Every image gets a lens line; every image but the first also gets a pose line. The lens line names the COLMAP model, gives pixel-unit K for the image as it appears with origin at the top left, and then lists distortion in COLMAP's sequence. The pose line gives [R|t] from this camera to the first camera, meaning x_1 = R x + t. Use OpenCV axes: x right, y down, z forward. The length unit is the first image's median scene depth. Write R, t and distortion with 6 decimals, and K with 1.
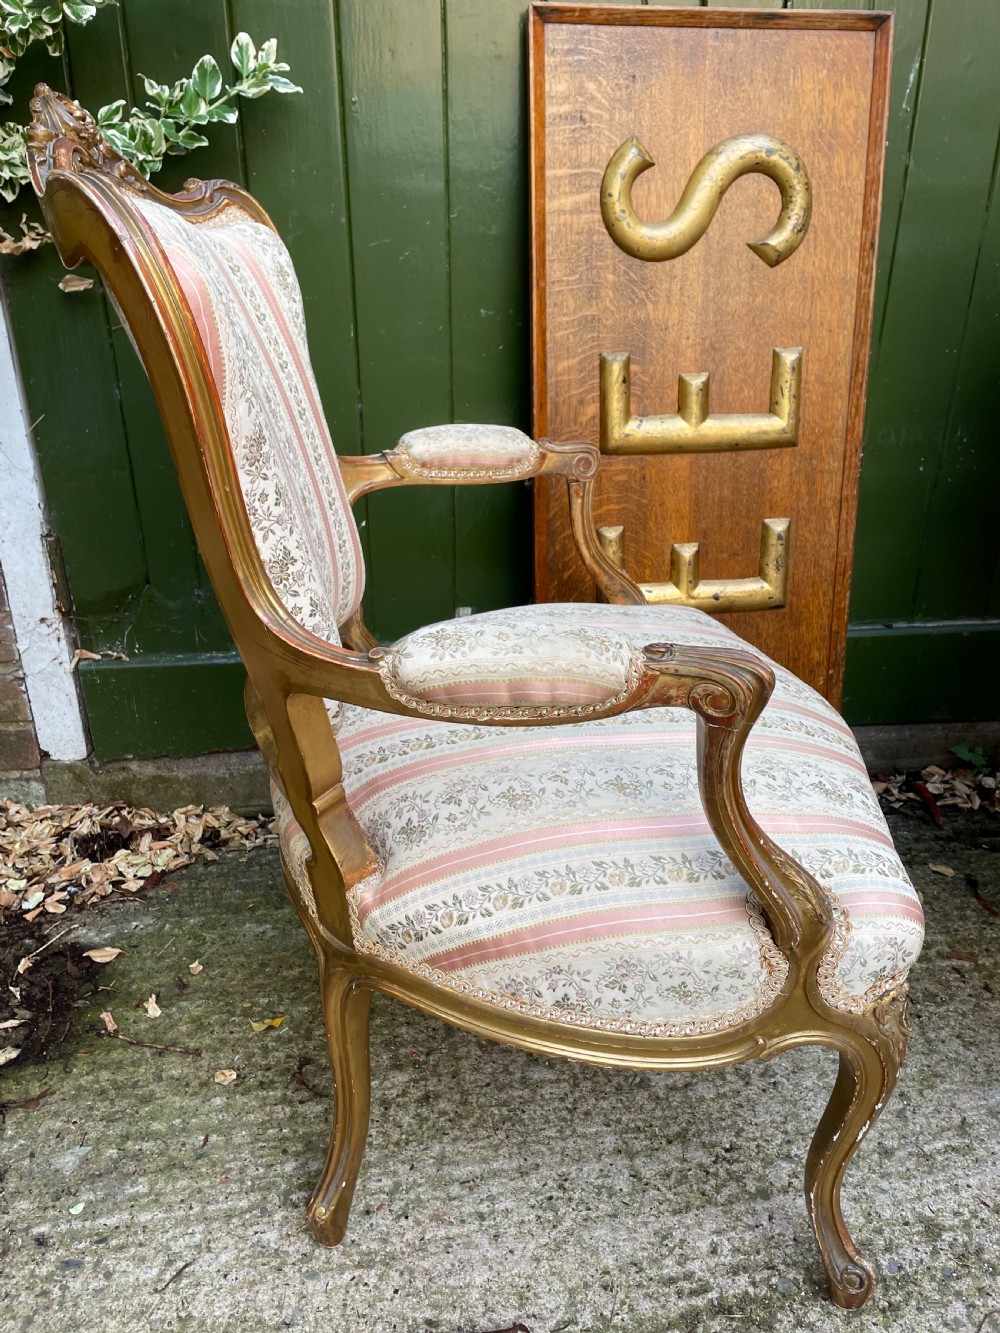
lens RADIAL K [[991.6, 0, 498.8], [0, 991.6, 660.6], [0, 0, 1]] dist [0.076893, -0.104294]
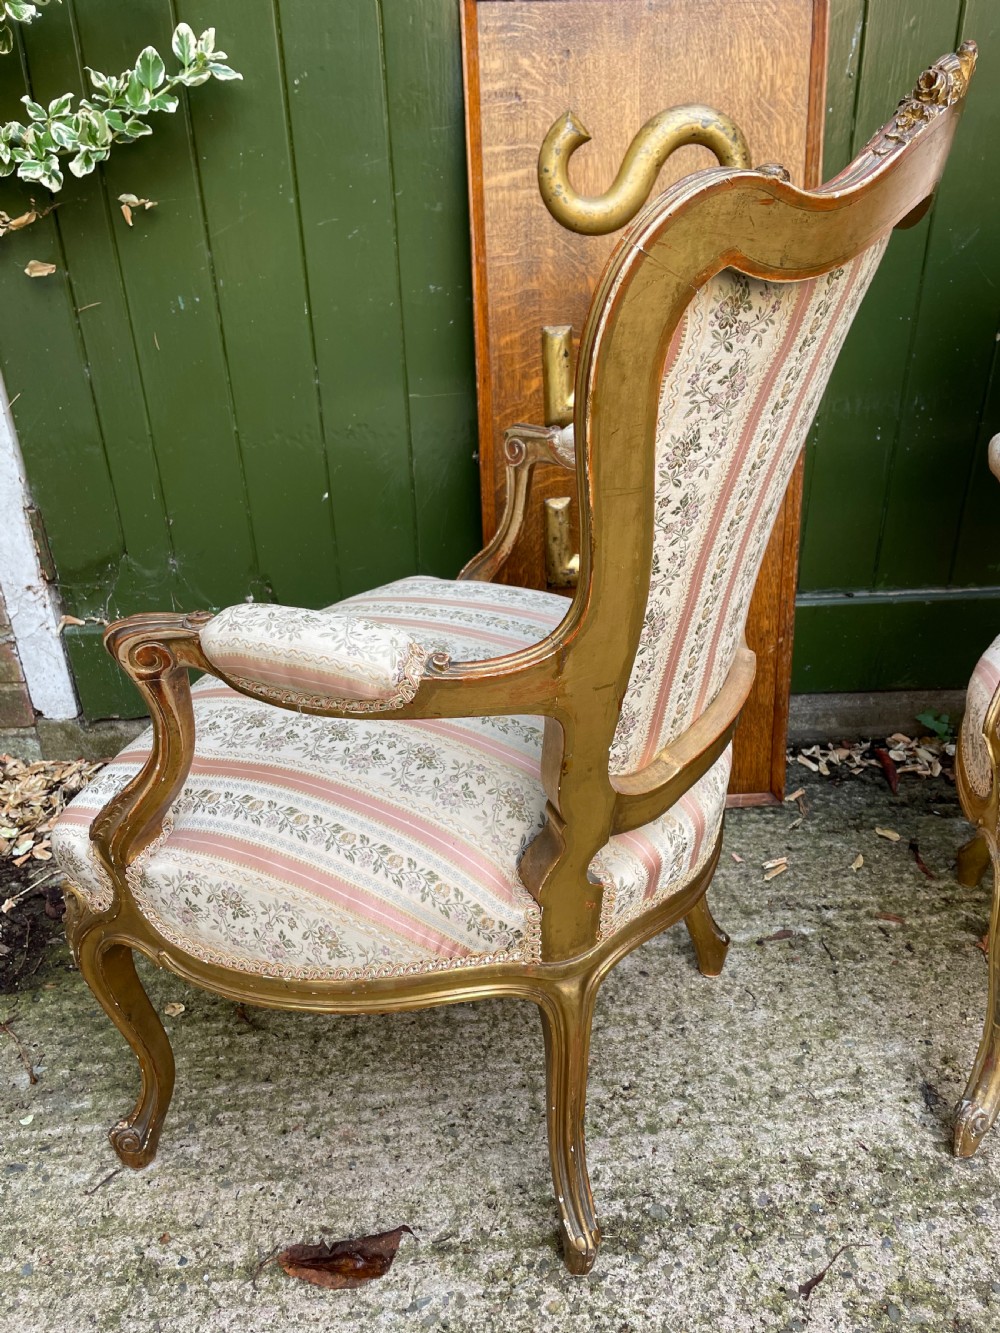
lens RADIAL K [[991.7, 0, 503.8], [0, 991.7, 670.4], [0, 0, 1]] dist [0.078355, -0.107139]
pose [[0.997896, 0.006824, -0.064478, 0.158801], [-0.004103, 0.999099, 0.042237, 0.000605], [0.064708, -0.041884, 0.997025, -0.047479]]
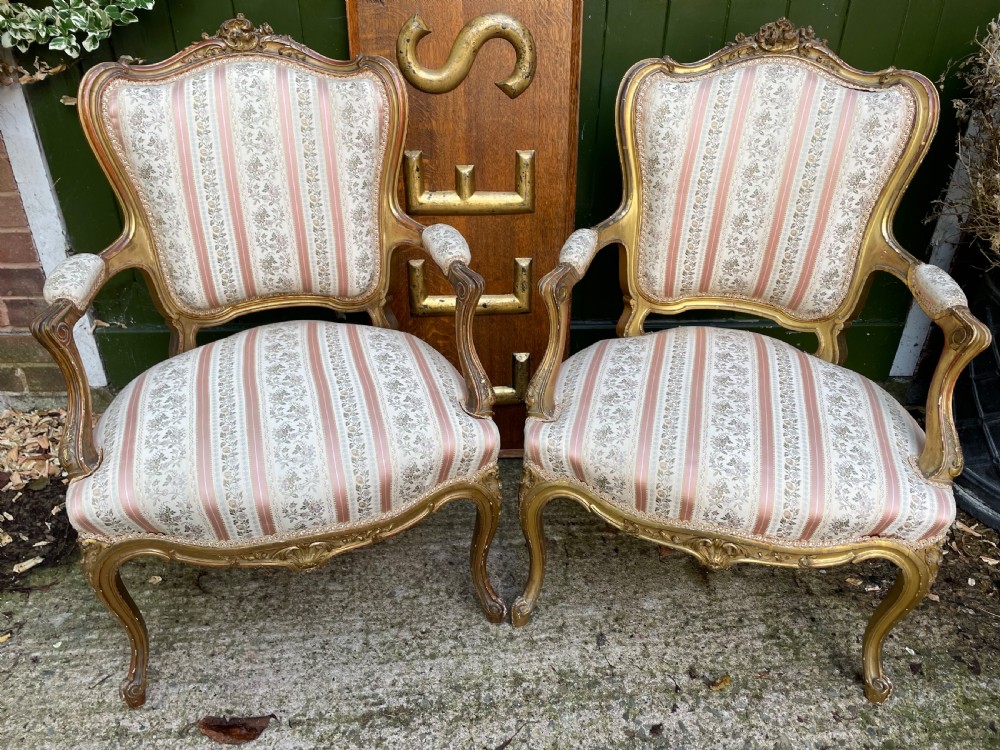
lens RADIAL K [[740.5, 0, 502.8], [0, 740.5, 372.3], [0, 0, 1]] dist [0.077831, -0.101366]
pose [[0.998486, 0.041130, -0.036523, 0.385210], [-0.036694, 0.992715, 0.114763, -0.123435], [0.040977, -0.113249, 0.992721, -0.247272]]
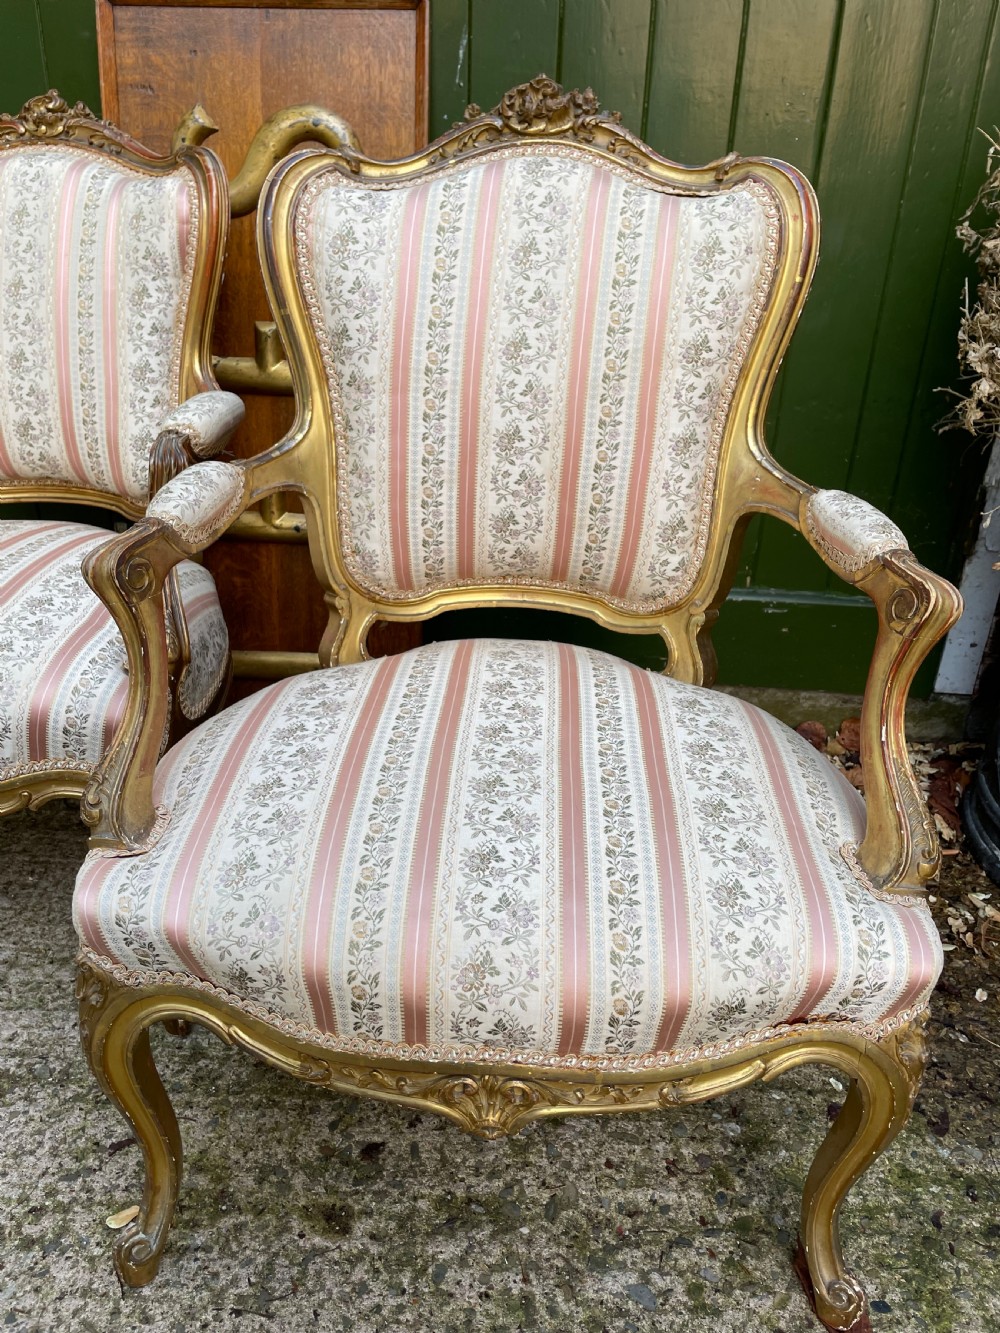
lens RADIAL K [[992.4, 0, 495.5], [0, 992.4, 665.6], [0, 0, 1]] dist [0.075359, -0.103864]
pose [[0.982533, 0.107288, -0.152049, 0.808807], [-0.102881, 0.994021, 0.036583, 0.031529], [0.155065, -0.020301, 0.987696, -0.084575]]
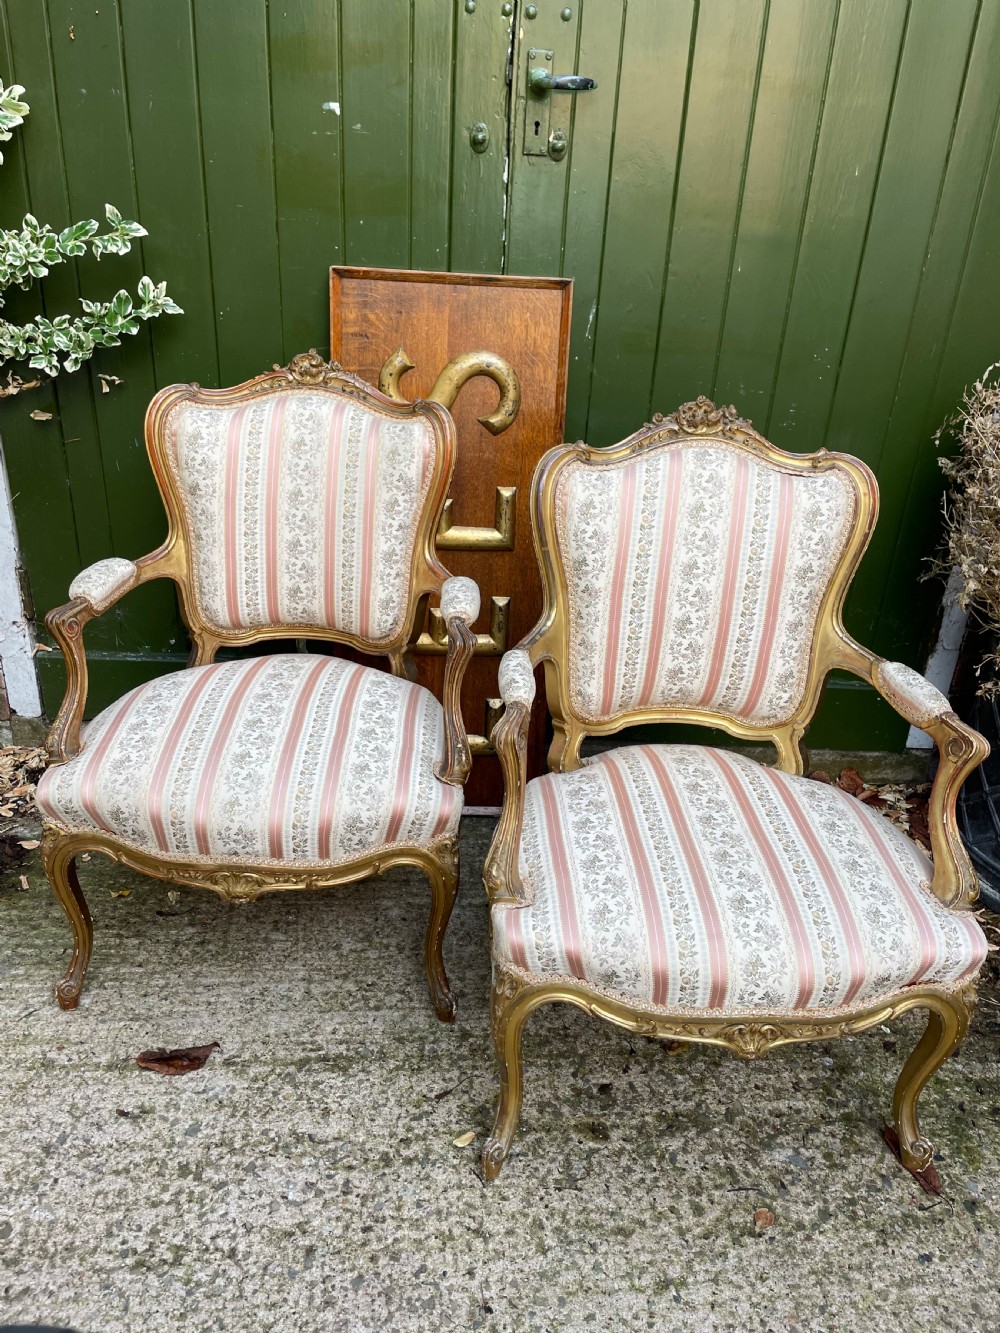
lens RADIAL K [[983.4, 0, 504.0], [0, 983.4, 661.2], [0, 0, 1]] dist [0.084016, -0.113739]
pose [[0.995366, 0.083818, -0.047134, 0.468538], [-0.082943, 0.996349, 0.020240, -0.098853], [0.048658, -0.016237, 0.998684, -0.609042]]
